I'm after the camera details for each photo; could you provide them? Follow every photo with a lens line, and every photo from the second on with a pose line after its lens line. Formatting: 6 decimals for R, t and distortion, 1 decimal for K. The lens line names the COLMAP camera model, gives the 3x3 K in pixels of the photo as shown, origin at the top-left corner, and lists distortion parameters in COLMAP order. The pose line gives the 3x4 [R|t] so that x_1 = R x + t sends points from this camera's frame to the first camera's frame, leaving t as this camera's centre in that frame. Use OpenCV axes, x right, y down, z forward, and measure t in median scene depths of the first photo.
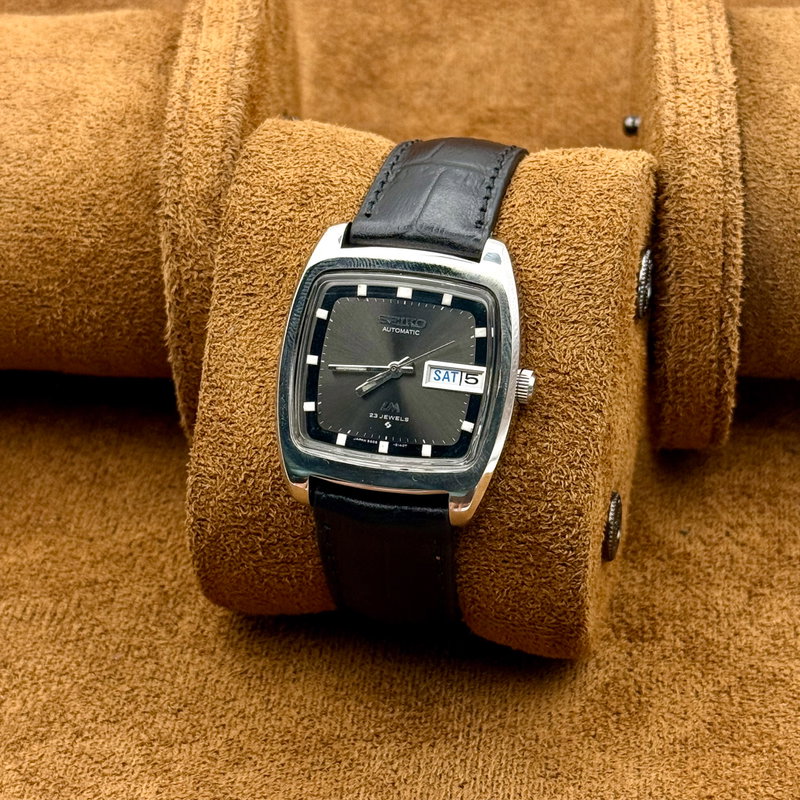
lens RADIAL K [[2670.0, 0, 400.1], [0, 2670.0, 400.2], [0, 0, 1]] dist [0.096170, -0.017291]
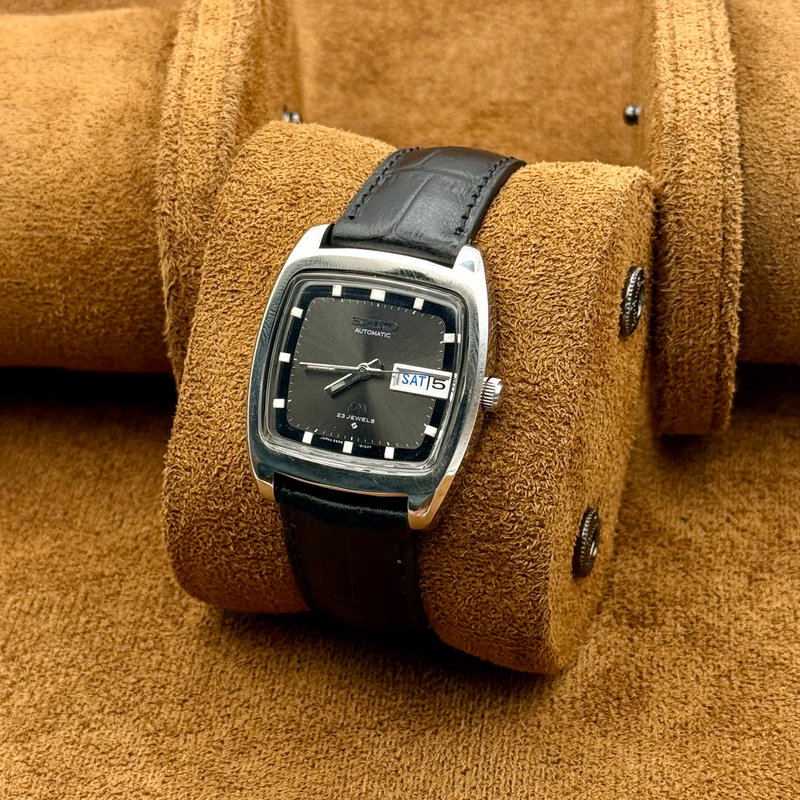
lens RADIAL K [[2670.0, 0, 400.1], [0, 2670.0, 400.2], [0, 0, 1]] dist [0.096170, -0.017291]
pose [[0.993760, 0.052385, -0.098471, 0.108003], [-0.054248, 0.998394, -0.016340, 0.014769], [0.097457, 0.021580, 0.995006, 0.002220]]
